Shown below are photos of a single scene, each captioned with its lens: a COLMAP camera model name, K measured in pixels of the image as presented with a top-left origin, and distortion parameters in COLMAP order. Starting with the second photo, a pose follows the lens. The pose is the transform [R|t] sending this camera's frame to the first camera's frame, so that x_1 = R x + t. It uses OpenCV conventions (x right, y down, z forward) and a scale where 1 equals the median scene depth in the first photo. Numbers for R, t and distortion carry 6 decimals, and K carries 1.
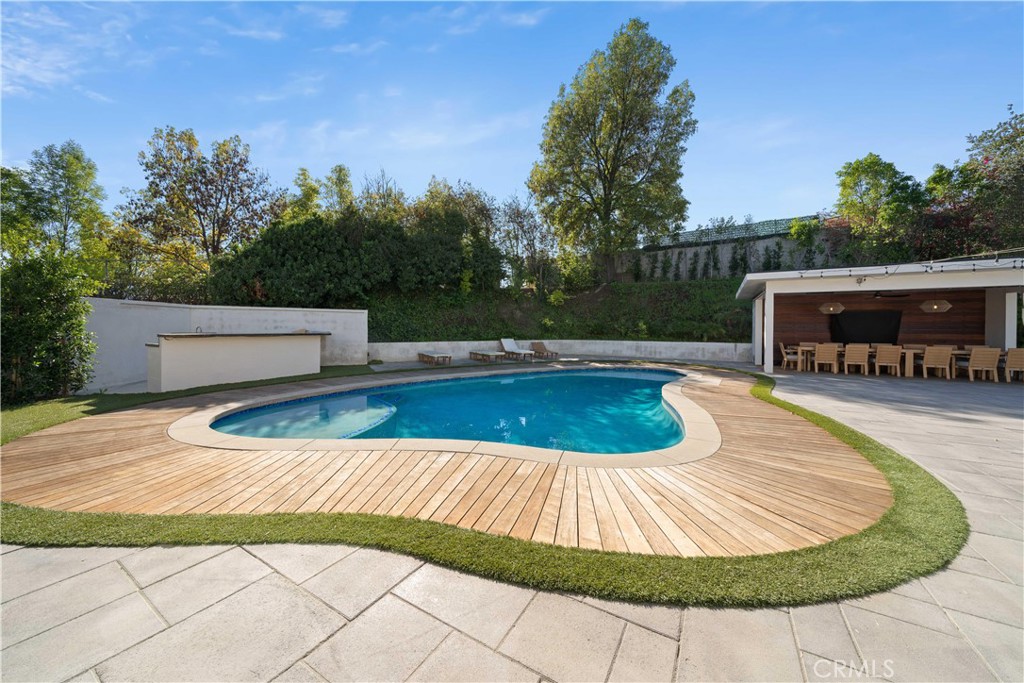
lens RADIAL K [[351.9, 0, 518.0], [0, 351.9, 339.0], [0, 0, 1]] dist [-0.001373, 0.000150]
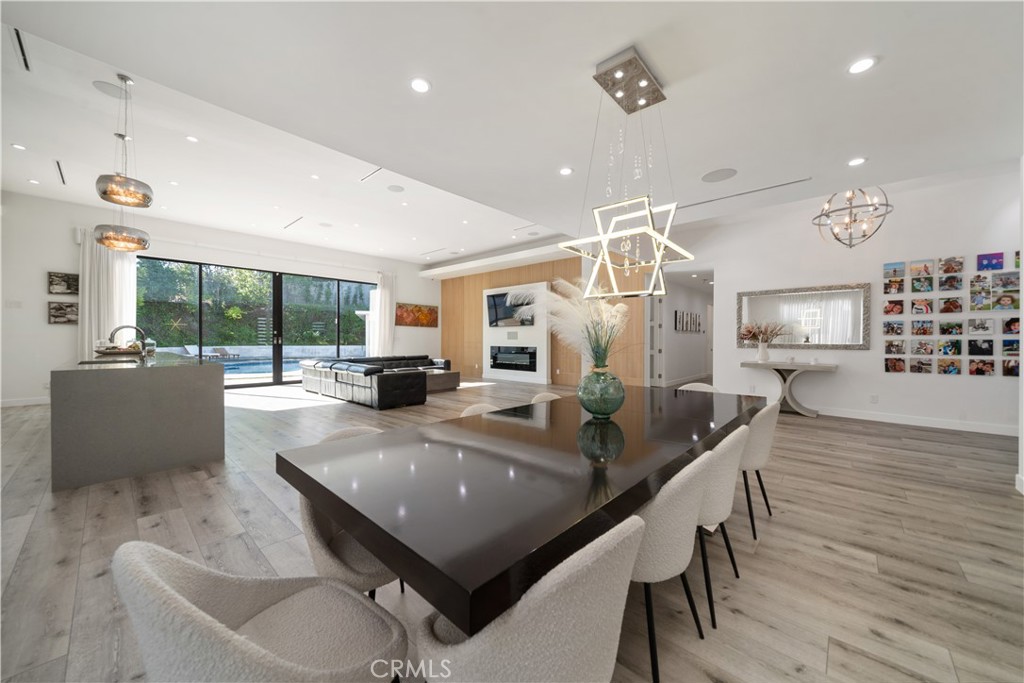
lens RADIAL K [[372.5, 0, 515.3], [0, 372.5, 338.2], [0, 0, 1]] dist [-0.000796, 0.000021]
pose [[0.706837, -0.001886, 0.707374, -0.152704], [0.019894, 0.999654, -0.017214, 0.019991], [-0.707096, 0.026241, 0.706630, -0.805889]]
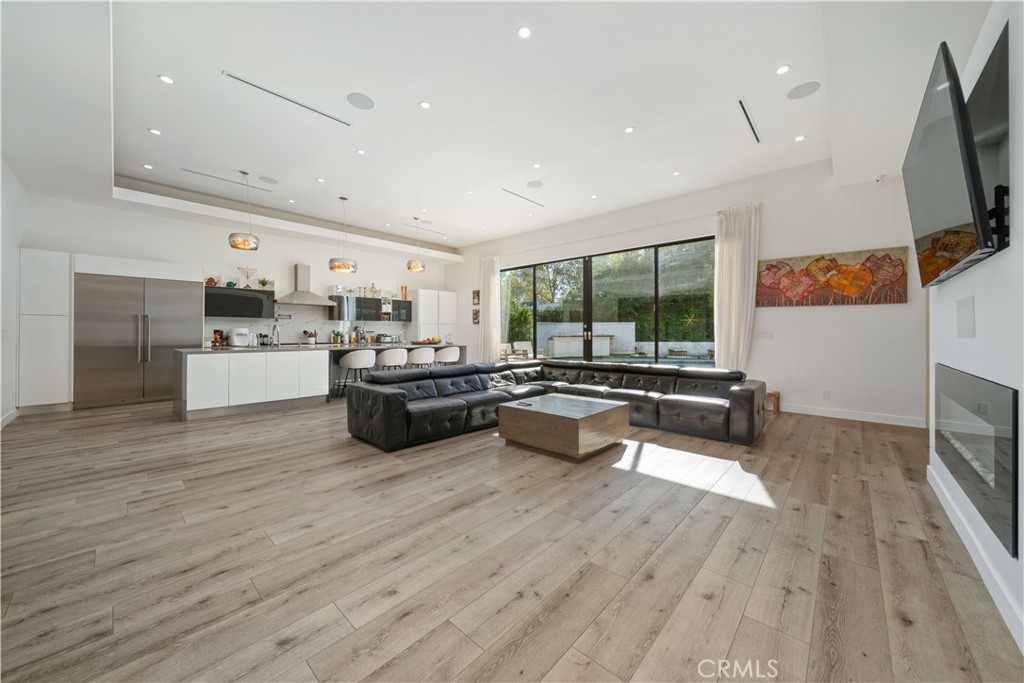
lens RADIAL K [[366.4, 0, 518.6], [0, 366.4, 331.4], [0, 0, 1]] dist [-0.002666, -0.000263]
pose [[0.709458, -0.006498, -0.704718, 0.331198], [-0.017113, 0.999504, -0.026444, 0.014613], [0.704540, 0.030821, 0.708994, -0.513228]]
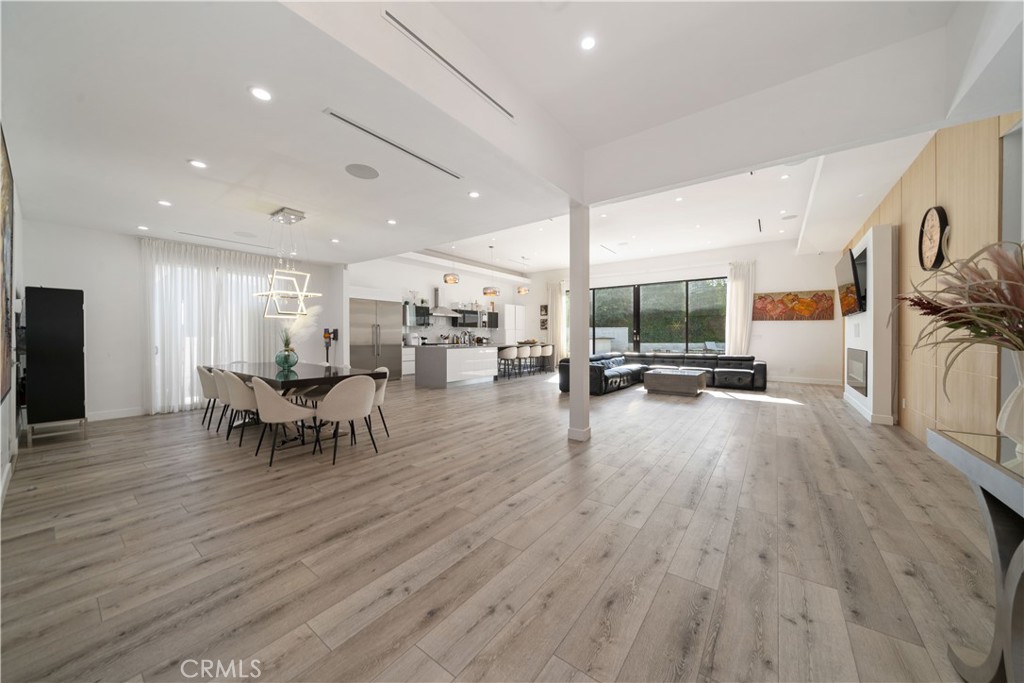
lens RADIAL K [[351.1, 0, 513.1], [0, 351.1, 335.5], [0, 0, 1]] dist [-0.006633, 0.000191]
pose [[0.769122, -0.005922, -0.639074, 0.307977], [-0.013244, 0.999595, -0.025202, 0.023466], [0.638964, 0.027847, 0.768732, -0.838158]]
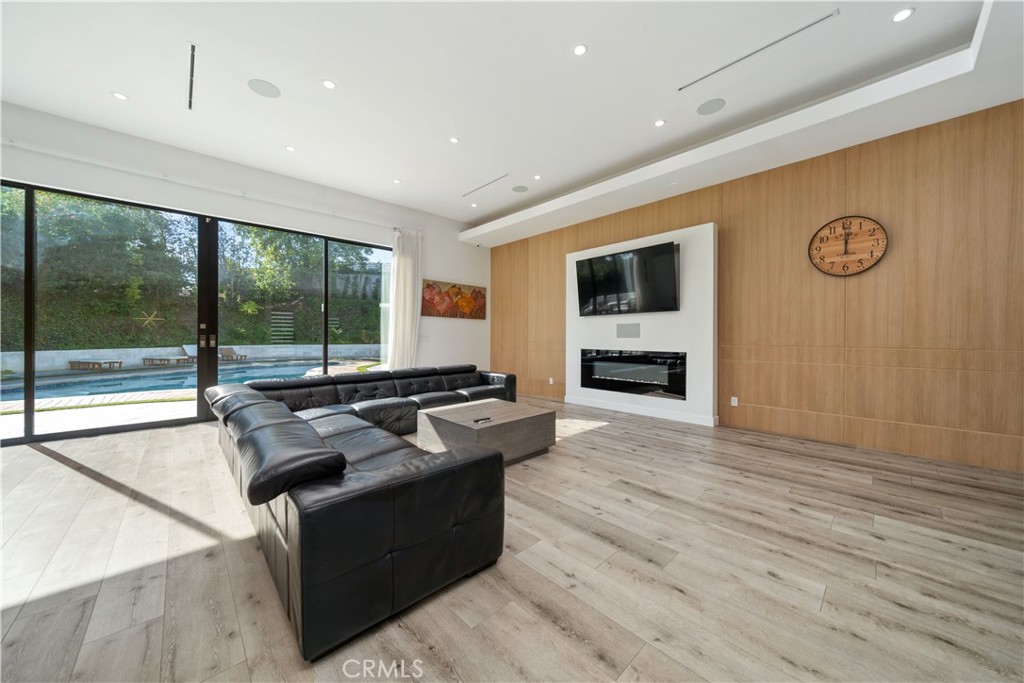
lens RADIAL K [[355.6, 0, 515.8], [0, 355.6, 337.3], [0, 0, 1]] dist [-0.002872, 0.000033]
pose [[0.757454, -0.007866, 0.652841, 0.015814], [0.021893, 0.999671, -0.013356, 0.012000], [-0.652521, 0.024410, 0.757377, -0.500840]]
